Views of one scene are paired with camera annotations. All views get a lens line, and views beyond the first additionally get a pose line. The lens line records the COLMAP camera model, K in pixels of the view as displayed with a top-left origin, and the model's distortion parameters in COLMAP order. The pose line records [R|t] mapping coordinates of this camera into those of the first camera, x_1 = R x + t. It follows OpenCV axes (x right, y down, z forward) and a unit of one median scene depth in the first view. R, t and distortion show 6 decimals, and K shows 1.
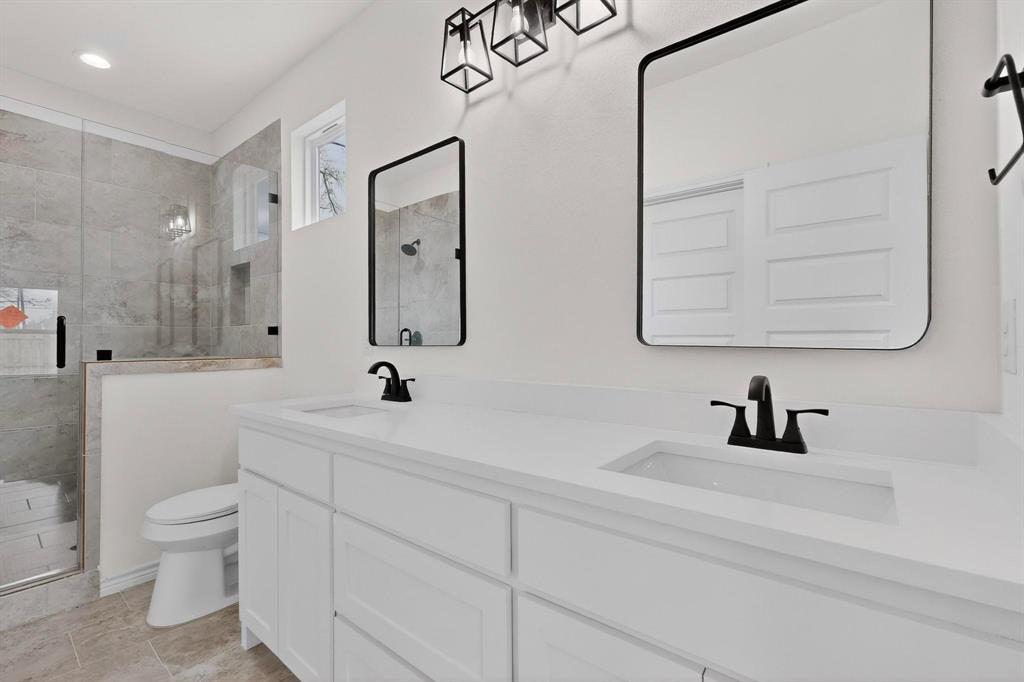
lens RADIAL K [[447.0, 0, 491.5], [0, 447.0, 333.7], [0, 0, 1]] dist [0.003795, 0.000095]
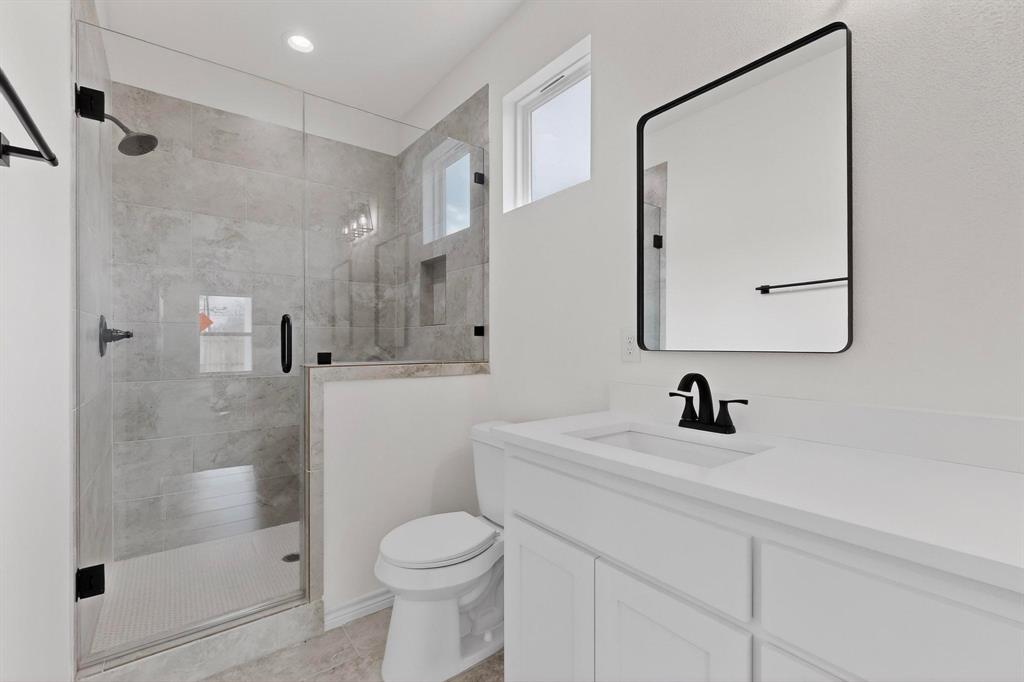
lens RADIAL K [[447.0, 0, 509.9], [0, 447.0, 340.6], [0, 0, 1]] dist [0.003795, 0.000095]
pose [[0.976065, 0.001854, -0.217472, -0.254094], [0.000598, 0.999937, 0.011206, 0.002023], [0.217479, -0.011068, 0.976002, 0.173910]]
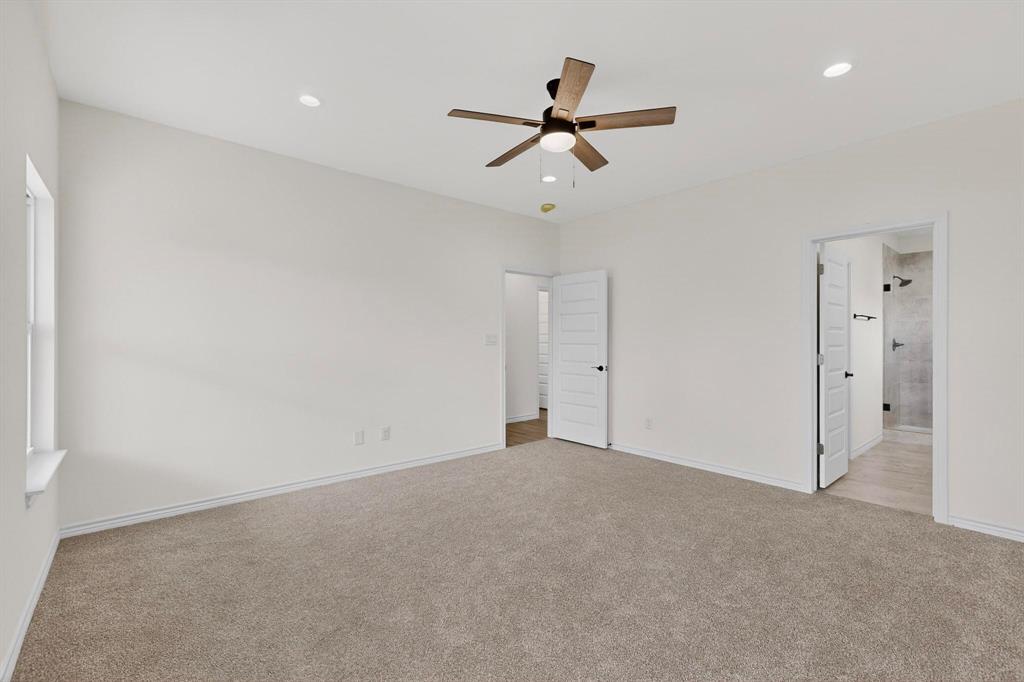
lens RADIAL K [[447.0, 0, 508.9], [0, 447.0, 341.9], [0, 0, 1]] dist [0.003795, 0.000095]
pose [[-0.157198, 0.002456, -0.987564, 1.488120], [0.009332, 0.999956, 0.001001, -0.033411], [0.987523, -0.009059, -0.157214, -0.828829]]
